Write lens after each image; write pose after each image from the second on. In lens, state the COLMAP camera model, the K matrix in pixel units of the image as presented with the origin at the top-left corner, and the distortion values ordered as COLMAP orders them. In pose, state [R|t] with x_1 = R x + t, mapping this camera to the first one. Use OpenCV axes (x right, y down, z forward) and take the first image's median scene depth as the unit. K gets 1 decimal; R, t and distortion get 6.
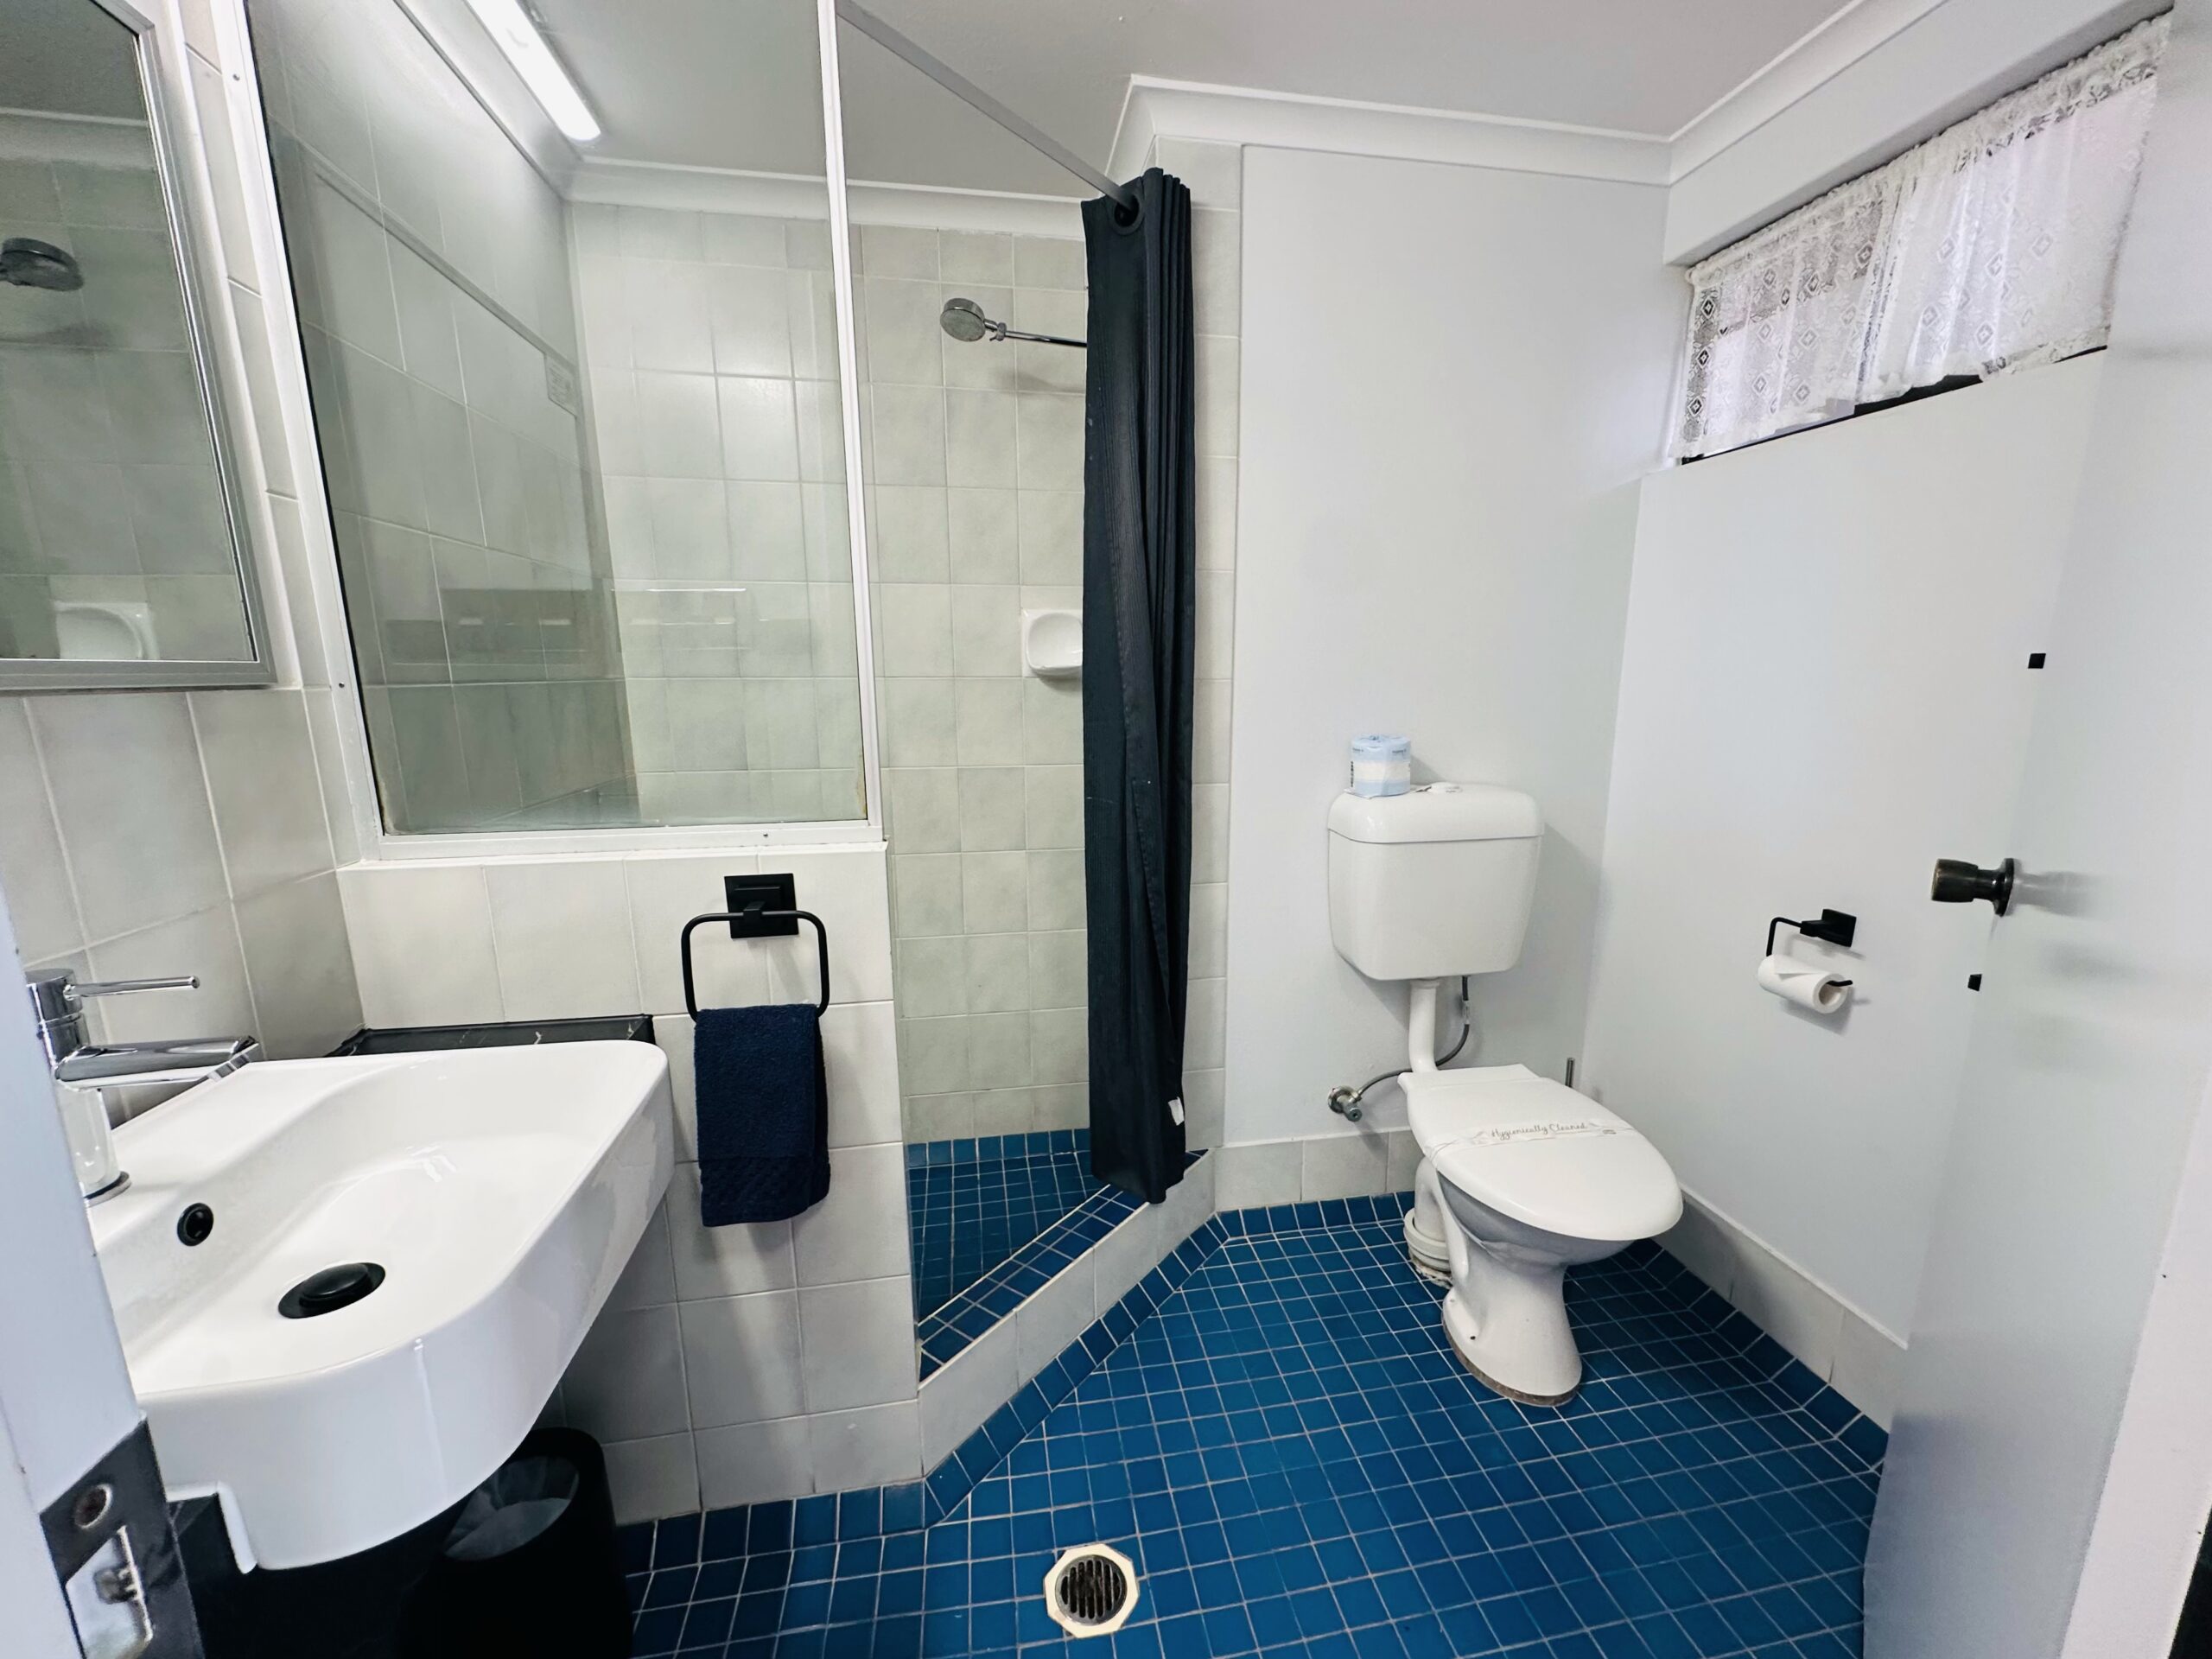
lens RADIAL K [[889.9, 0, 1112.7], [0, 889.9, 841.4], [0, 0, 1]] dist [-0.001122, -0.000260]
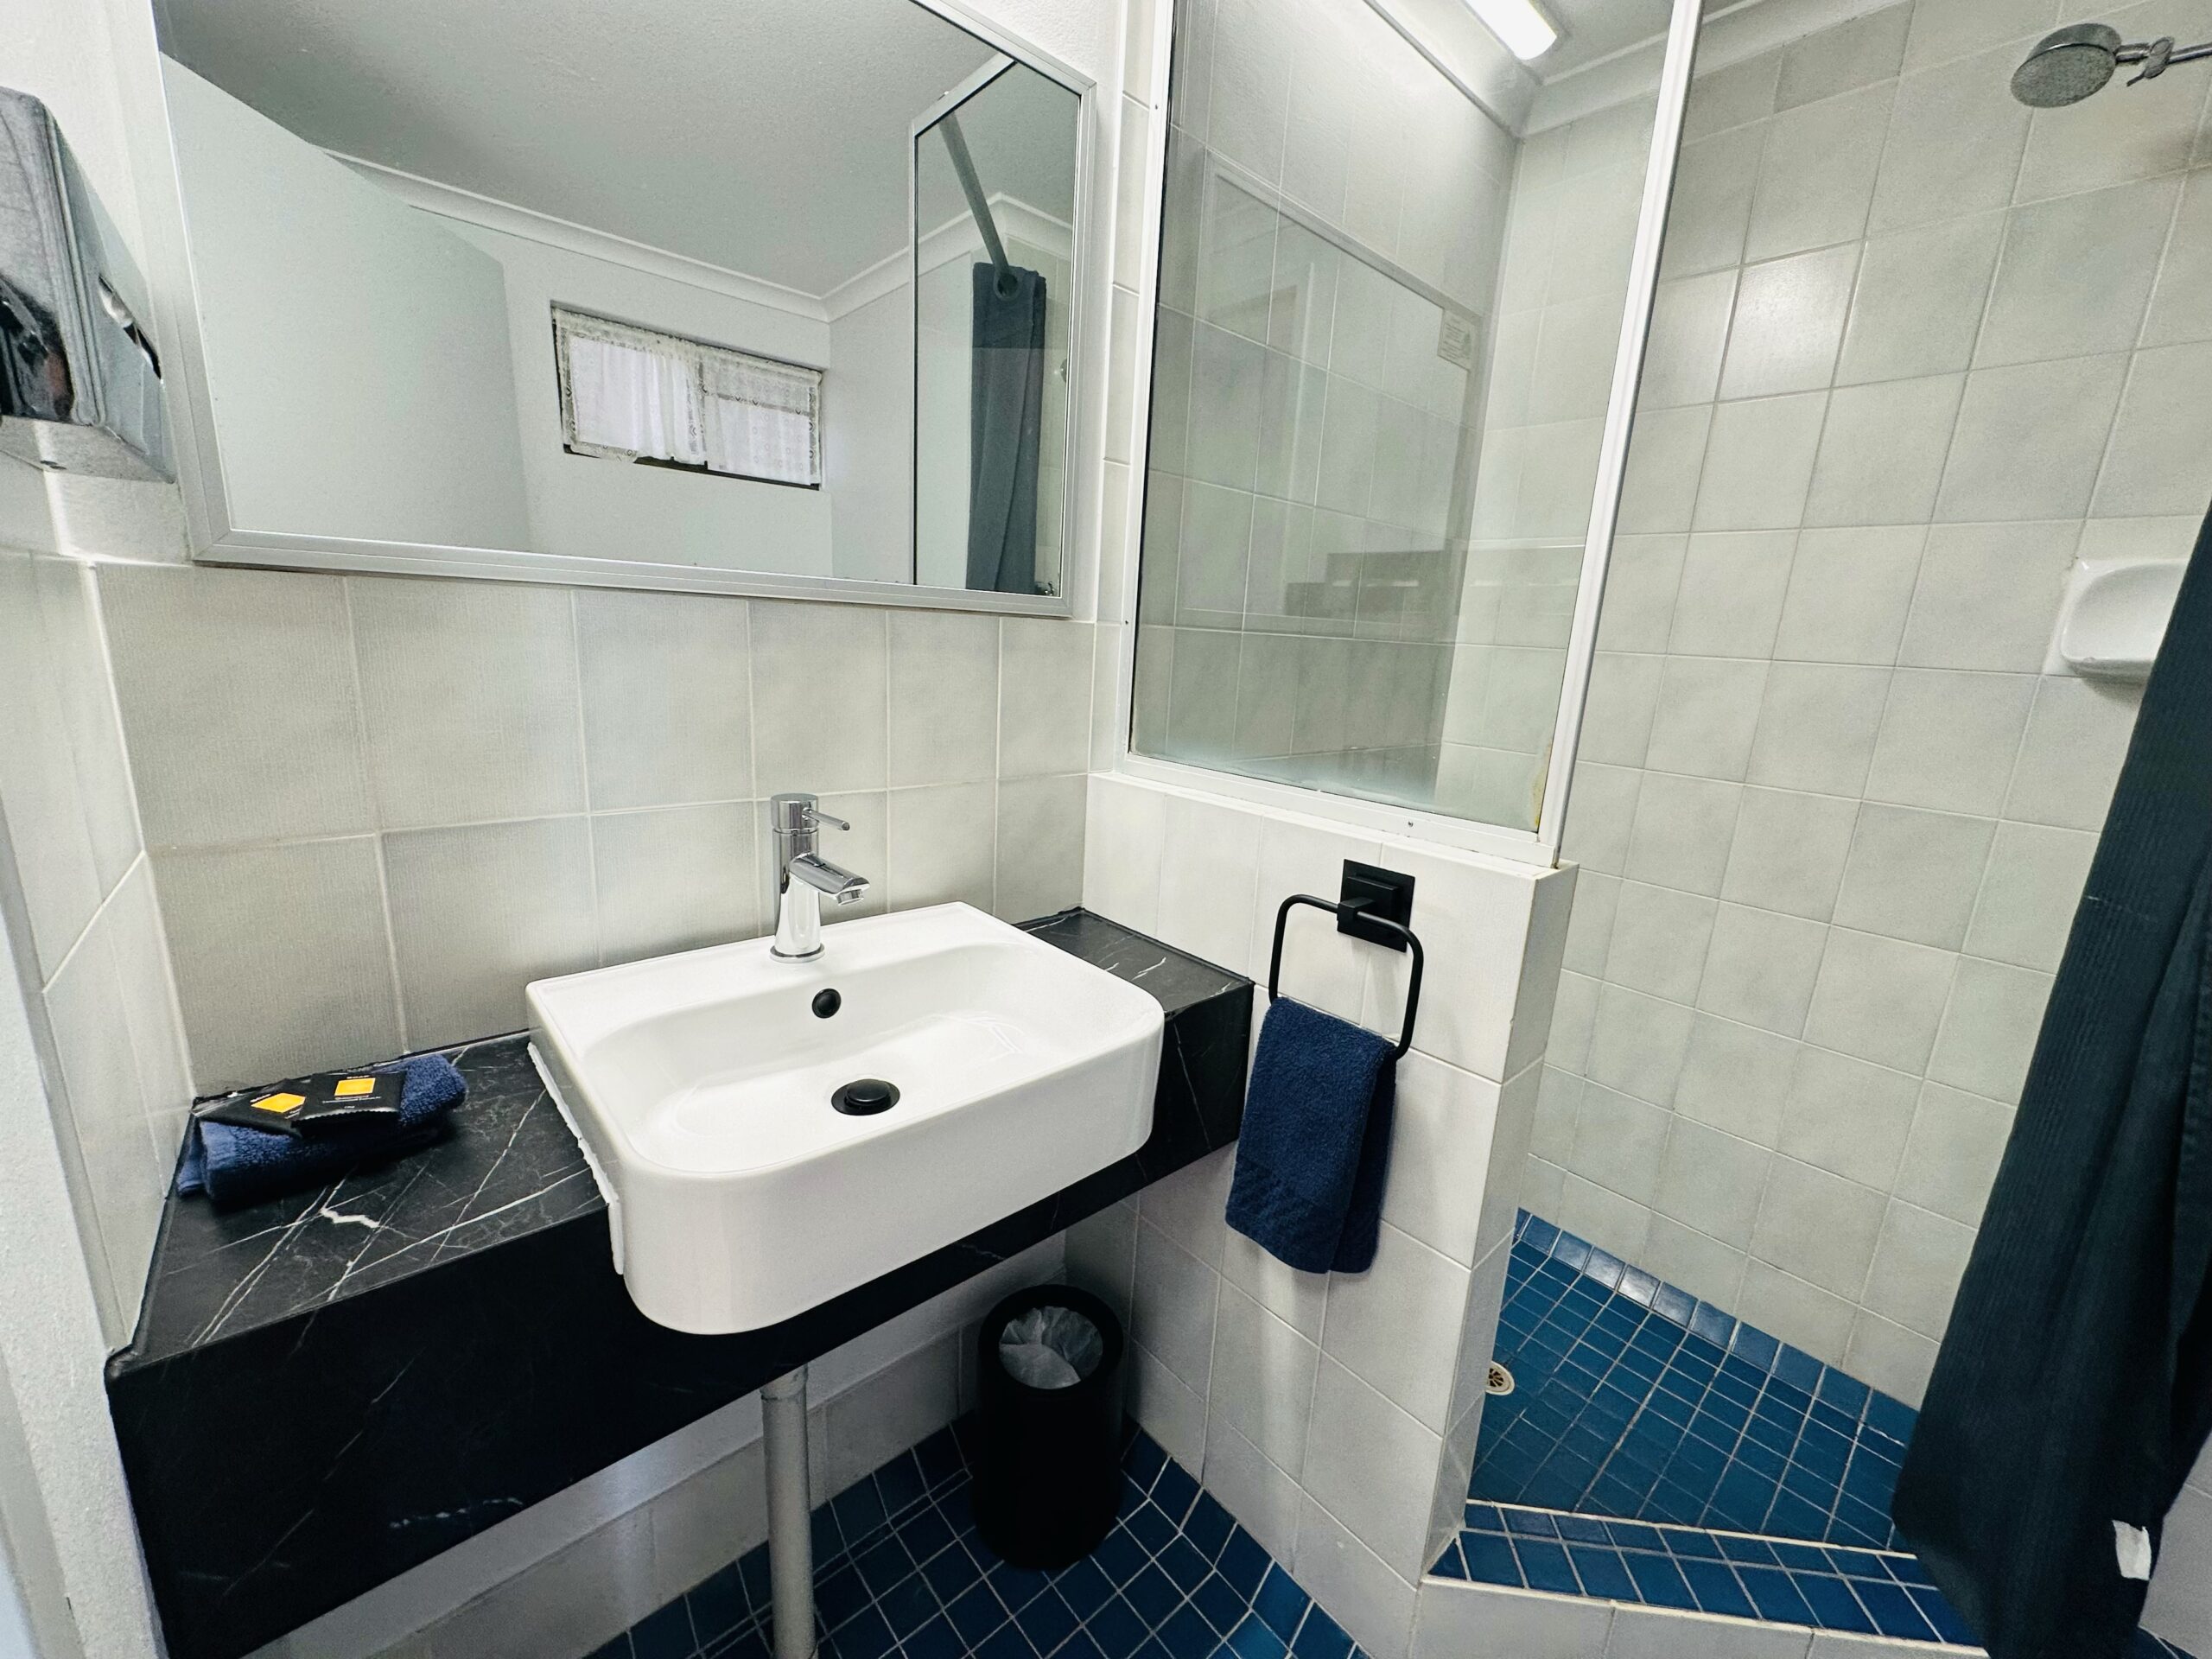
lens RADIAL K [[875.5, 0, 1109.5], [0, 875.5, 823.9], [0, 0, 1]] dist [-0.000205, -0.000098]
pose [[0.536727, 0.217387, -0.815271, 0.105655], [-0.214325, 0.969674, 0.117458, -0.038937], [0.816081, 0.111690, 0.567042, 0.286697]]
